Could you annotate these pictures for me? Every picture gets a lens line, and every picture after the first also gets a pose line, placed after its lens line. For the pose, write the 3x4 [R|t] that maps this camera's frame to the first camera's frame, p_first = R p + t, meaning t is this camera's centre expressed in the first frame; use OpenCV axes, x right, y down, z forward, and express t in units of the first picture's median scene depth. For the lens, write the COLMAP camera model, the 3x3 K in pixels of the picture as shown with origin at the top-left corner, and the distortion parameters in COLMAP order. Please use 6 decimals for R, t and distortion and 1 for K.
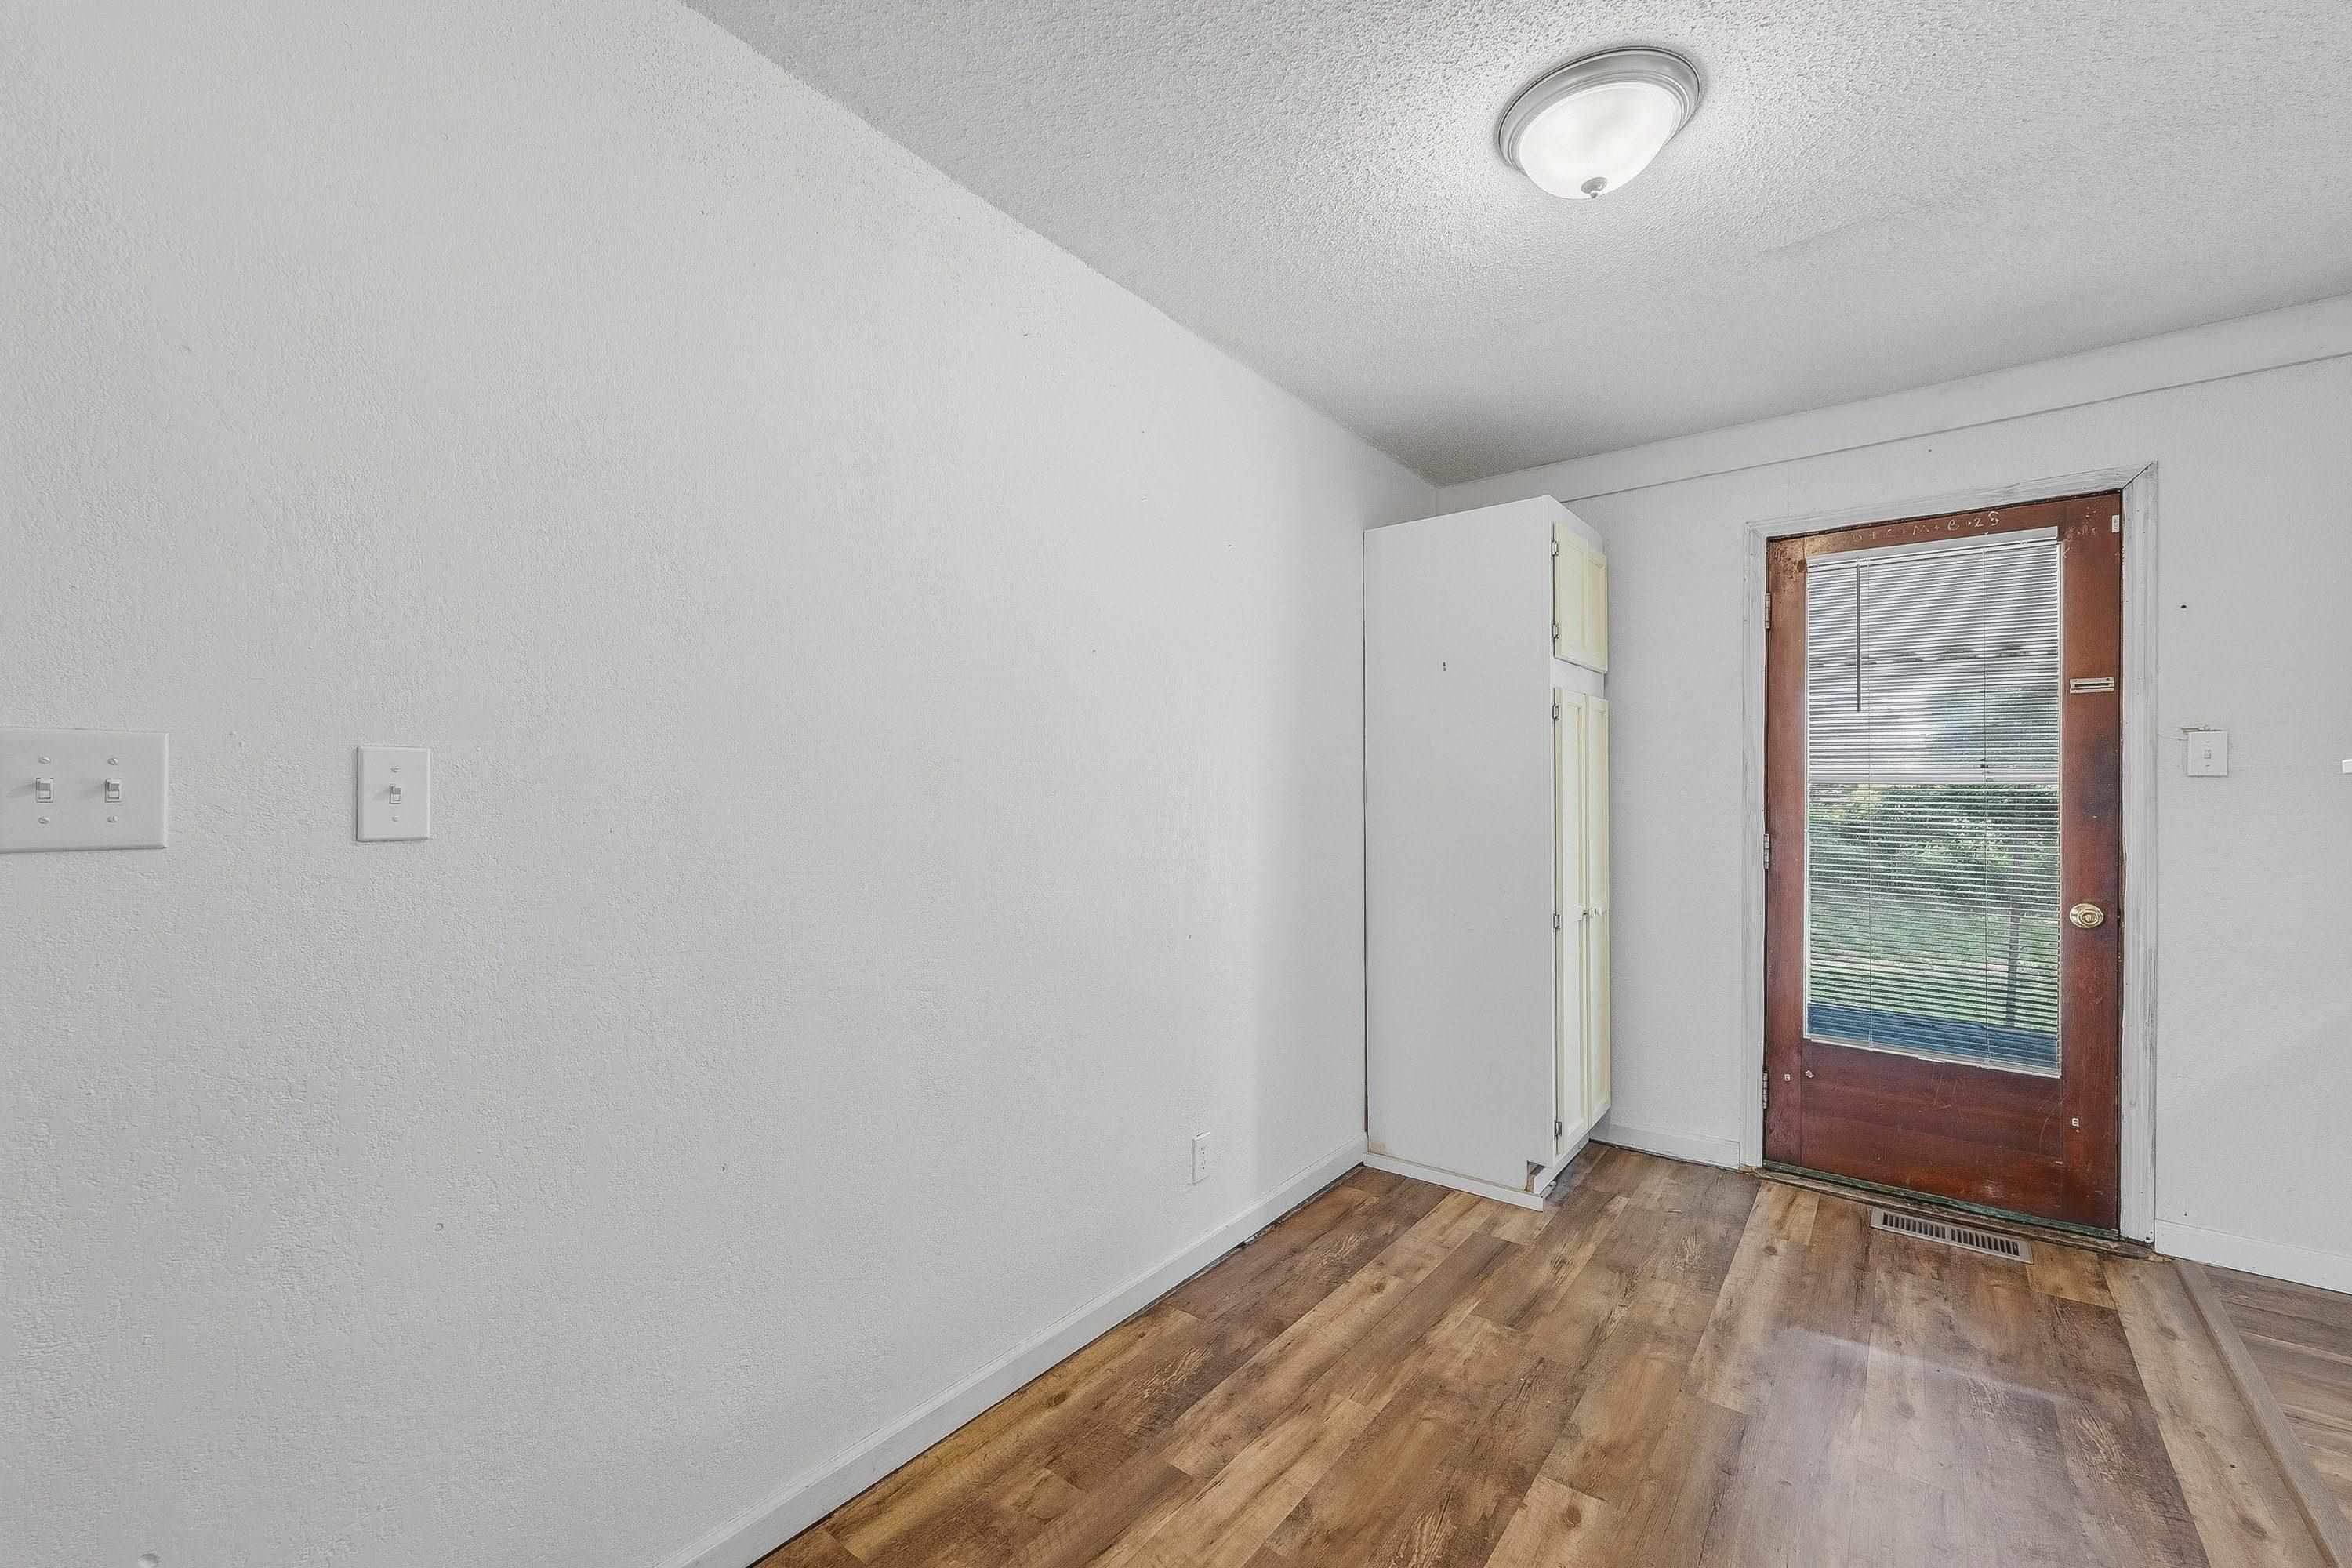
lens RADIAL K [[955.7, 0, 1145.9], [0, 955.7, 786.8], [0, 0, 1]] dist [-0.001431, 0.000274]
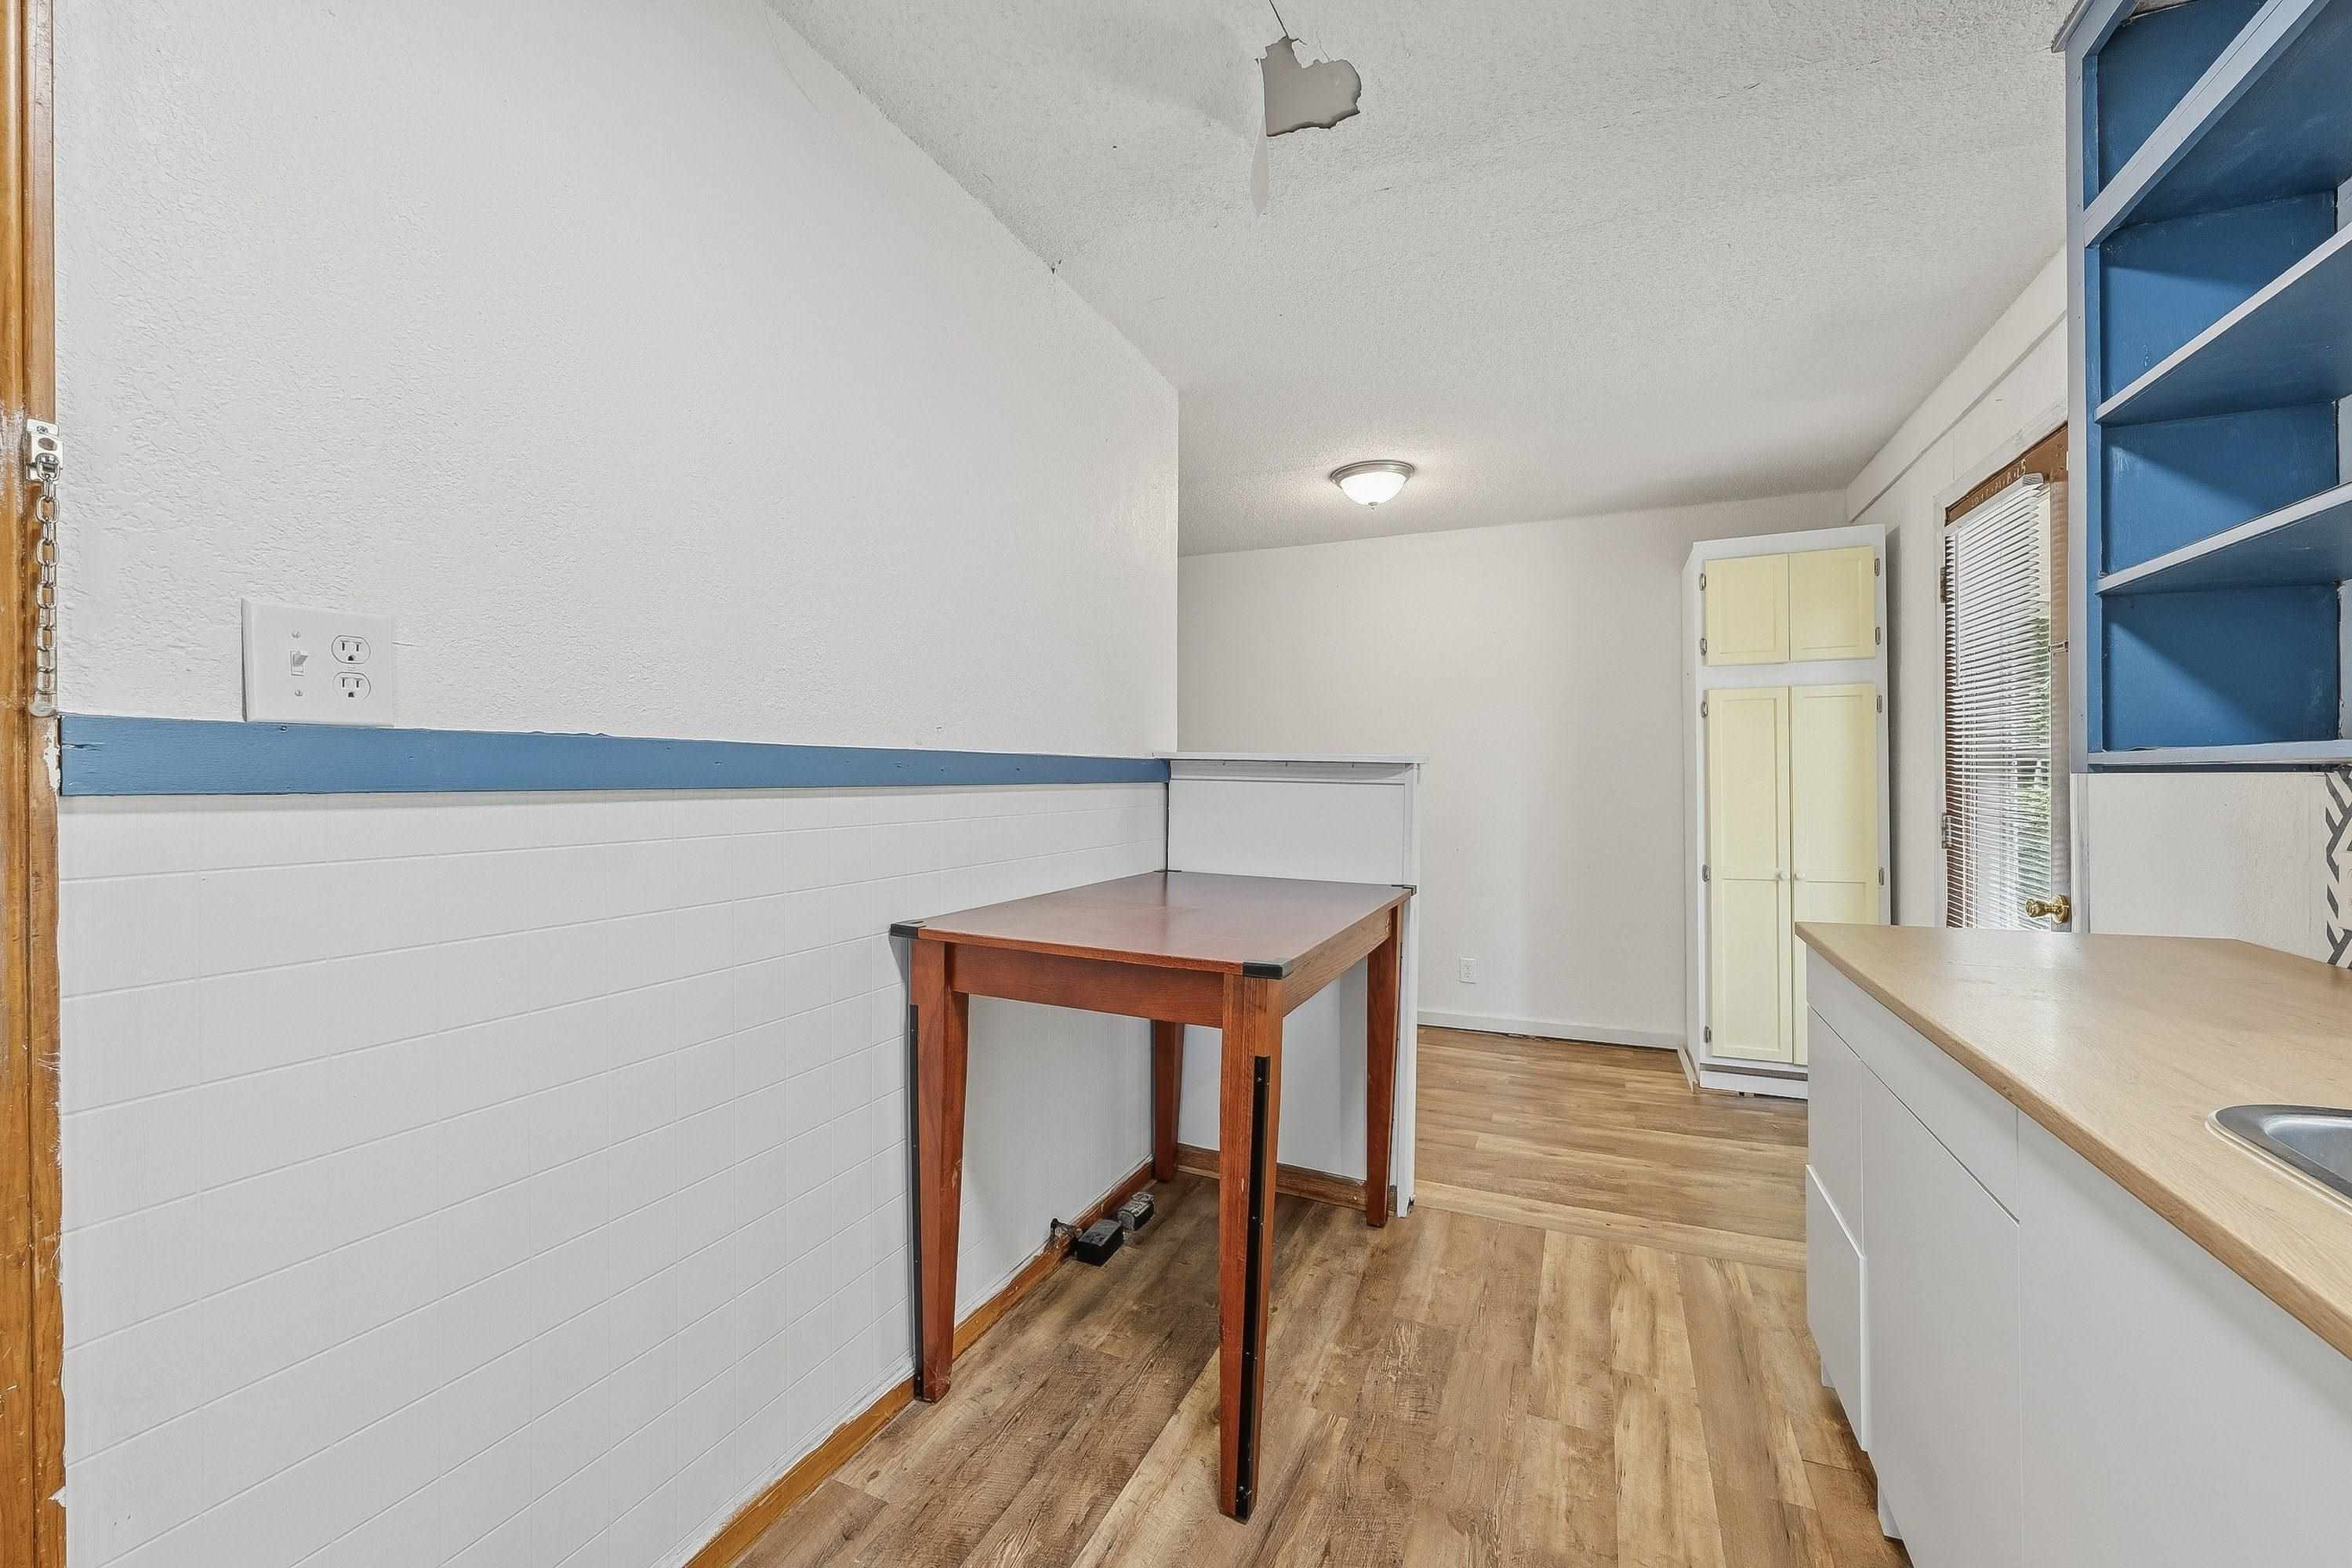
lens RADIAL K [[955.7, 0, 1166.6], [0, 955.7, 769.6], [0, 0, 1]] dist [-0.001431, 0.000274]
pose [[0.279732, 0.006584, -0.960056, 1.646101], [0.006451, 0.999941, 0.008737, -0.015037], [0.960056, -0.008637, 0.279673, -0.059361]]
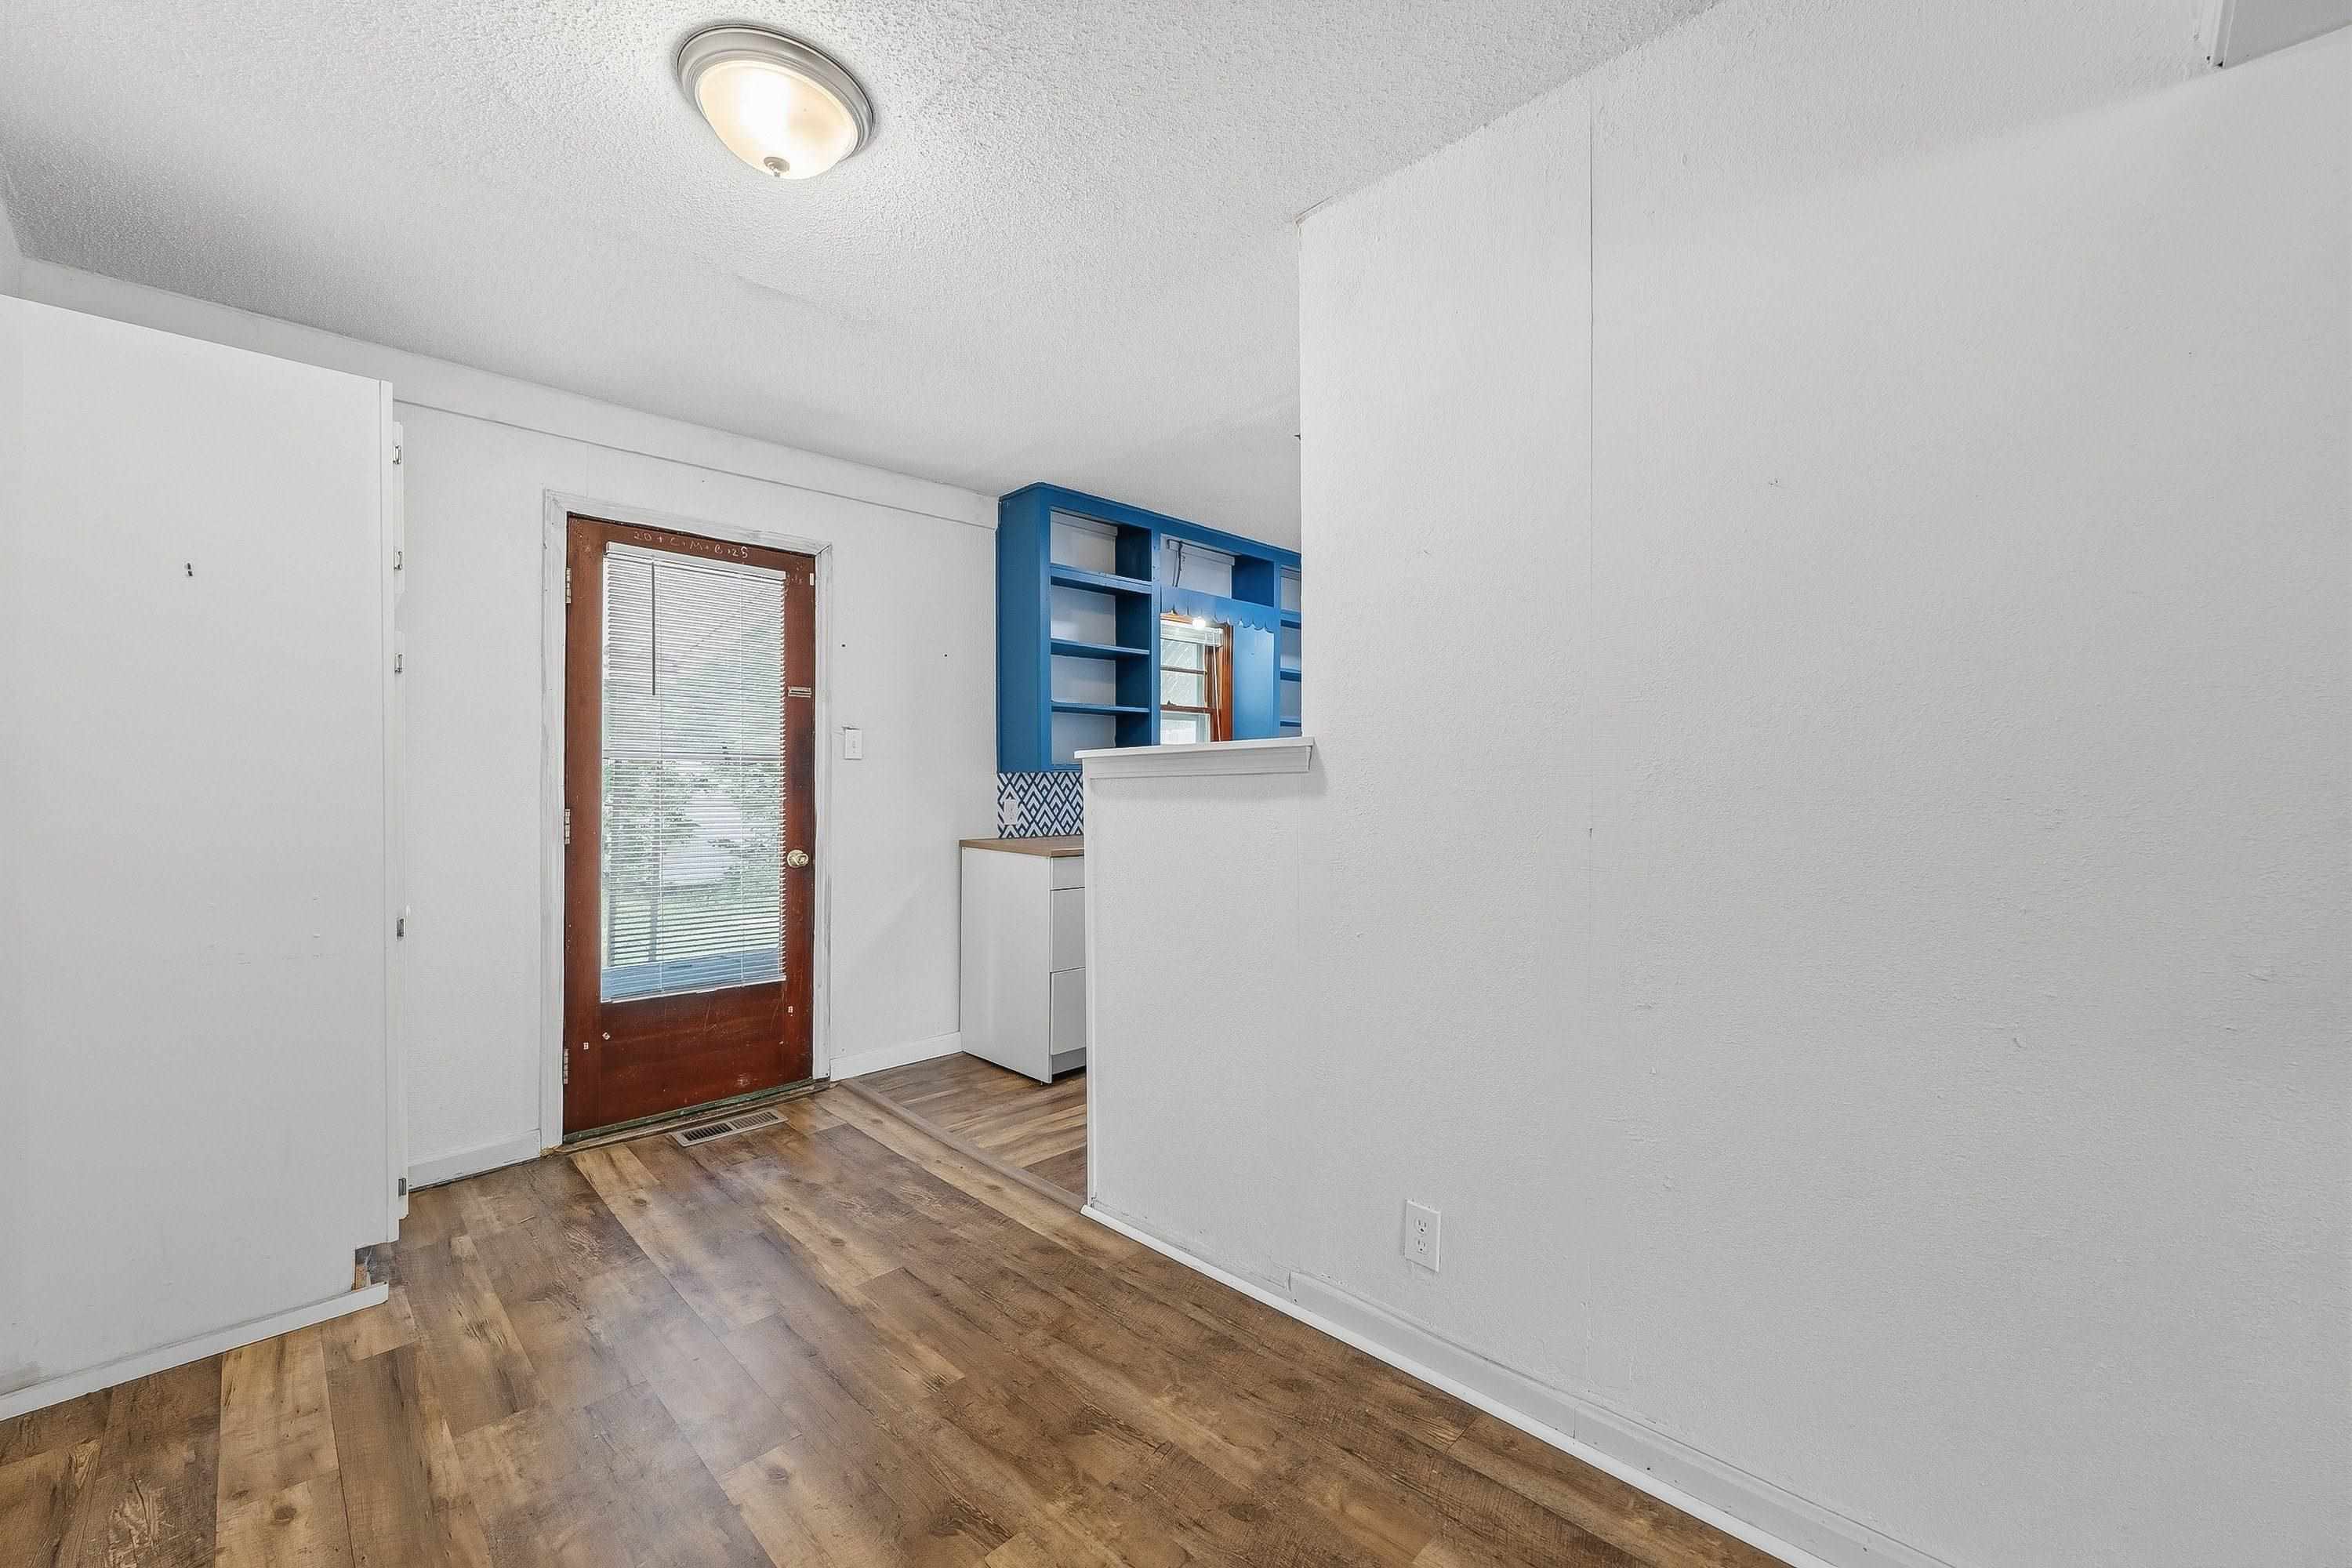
lens RADIAL K [[955.7, 0, 1192.4], [0, 955.7, 787.1], [0, 0, 1]] dist [-0.001431, 0.000274]
pose [[0.074261, -0.011257, 0.997175, -0.347576], [-0.009806, 0.999880, 0.012018, 0.009320], [-0.997191, -0.010671, 0.074142, 0.323007]]
